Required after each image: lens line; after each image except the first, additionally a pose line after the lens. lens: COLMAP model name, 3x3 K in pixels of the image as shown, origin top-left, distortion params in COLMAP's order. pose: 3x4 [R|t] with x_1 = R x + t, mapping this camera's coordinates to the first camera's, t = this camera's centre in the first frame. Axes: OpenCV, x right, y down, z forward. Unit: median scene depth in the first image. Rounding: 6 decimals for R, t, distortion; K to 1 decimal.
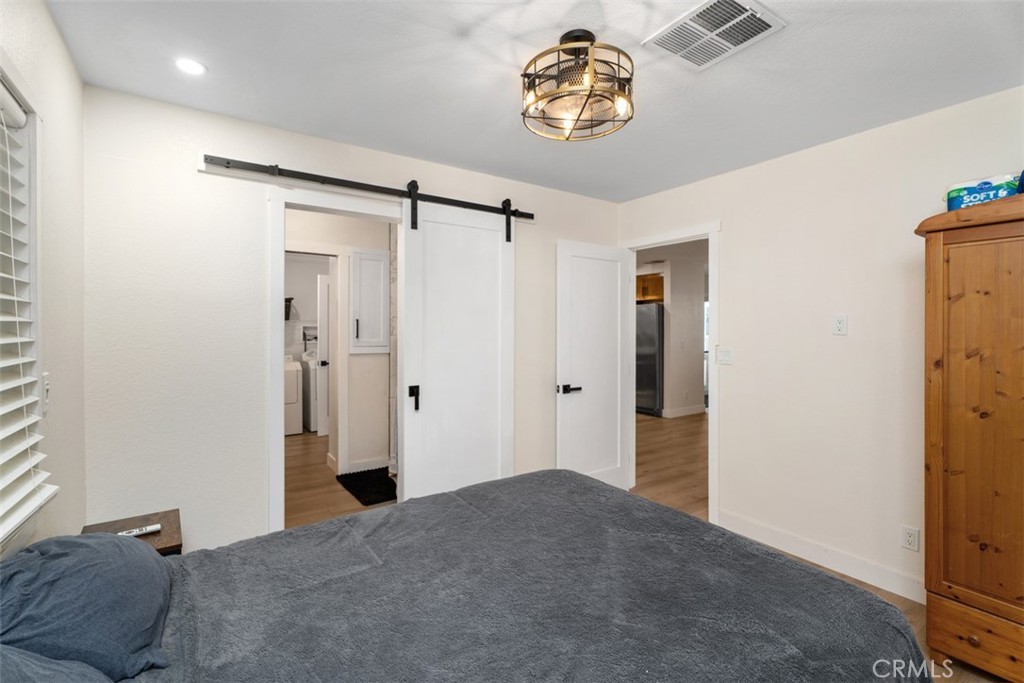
lens RADIAL K [[456.5, 0, 509.6], [0, 456.5, 332.5], [0, 0, 1]] dist [0.000518, 0.001009]
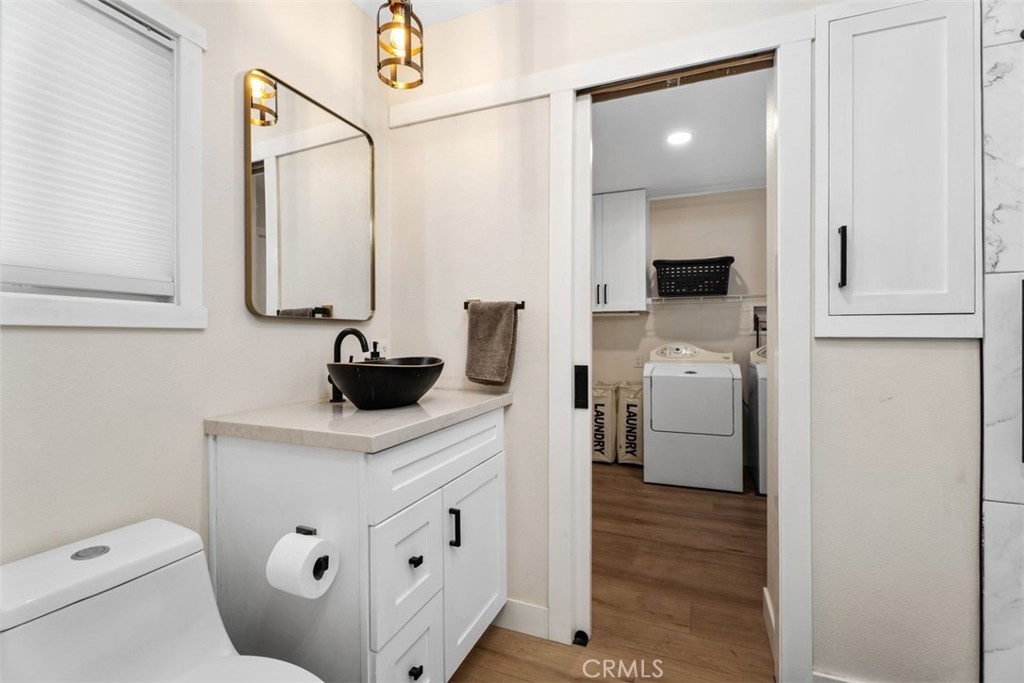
lens RADIAL K [[456.5, 0, 511.0], [0, 456.5, 336.0], [0, 0, 1]] dist [0.000518, 0.001009]
pose [[0.547238, -0.002929, -0.836972, -0.126638], [-0.003214, 0.999979, -0.005601, 0.030689], [0.836971, 0.005755, 0.547217, 0.411663]]
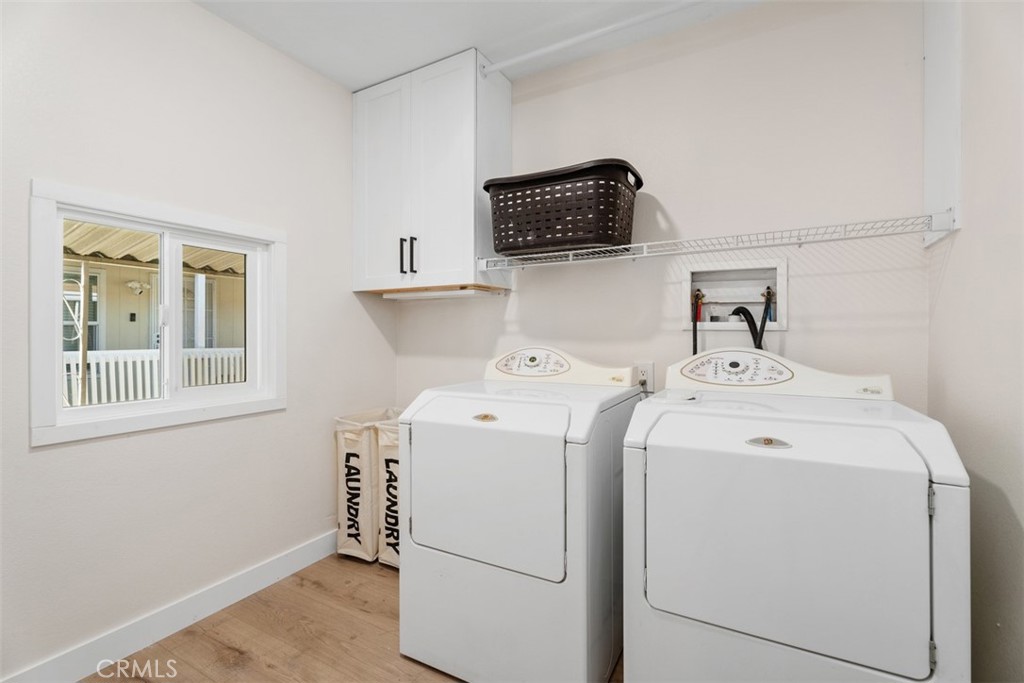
lens RADIAL K [[456.5, 0, 505.0], [0, 456.5, 336.6], [0, 0, 1]] dist [0.000518, 0.001009]
pose [[0.431031, 0.003206, -0.902331, -0.246286], [-0.006392, 0.999979, 0.000499, 0.029283], [0.902314, 0.005553, 0.431043, 0.784599]]
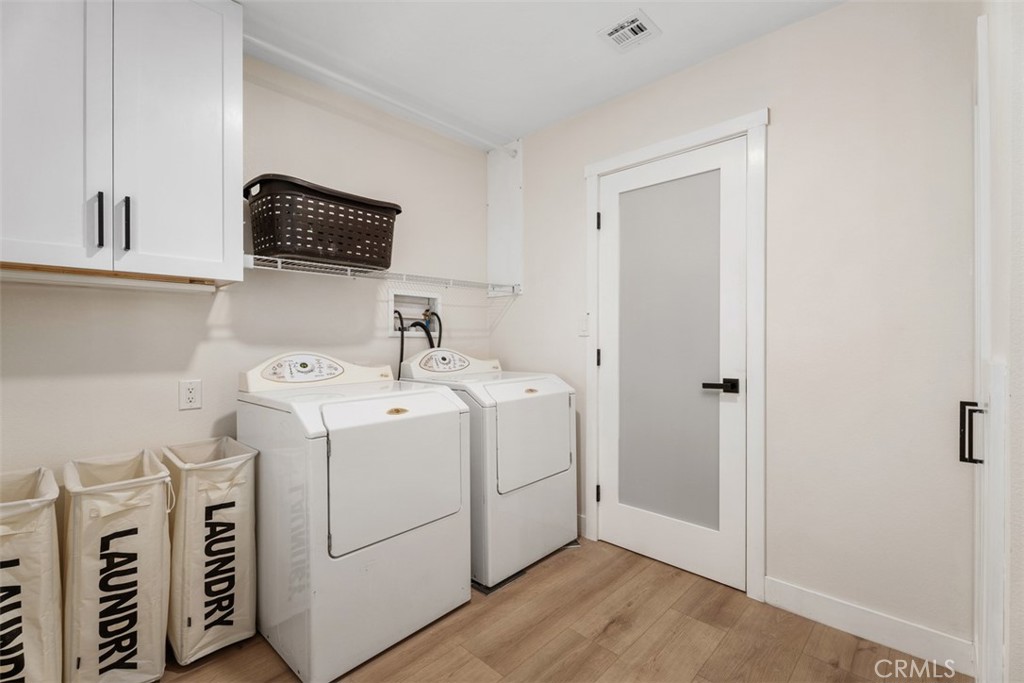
lens RADIAL K [[456.5, 0, 512.0], [0, 456.5, 340.6], [0, 0, 1]] dist [0.000518, 0.001009]
pose [[0.977850, -0.003689, 0.209276, -0.444275], [0.004427, 0.999986, -0.003058, 0.029458], [-0.209261, 0.003917, 0.977852, 0.600835]]
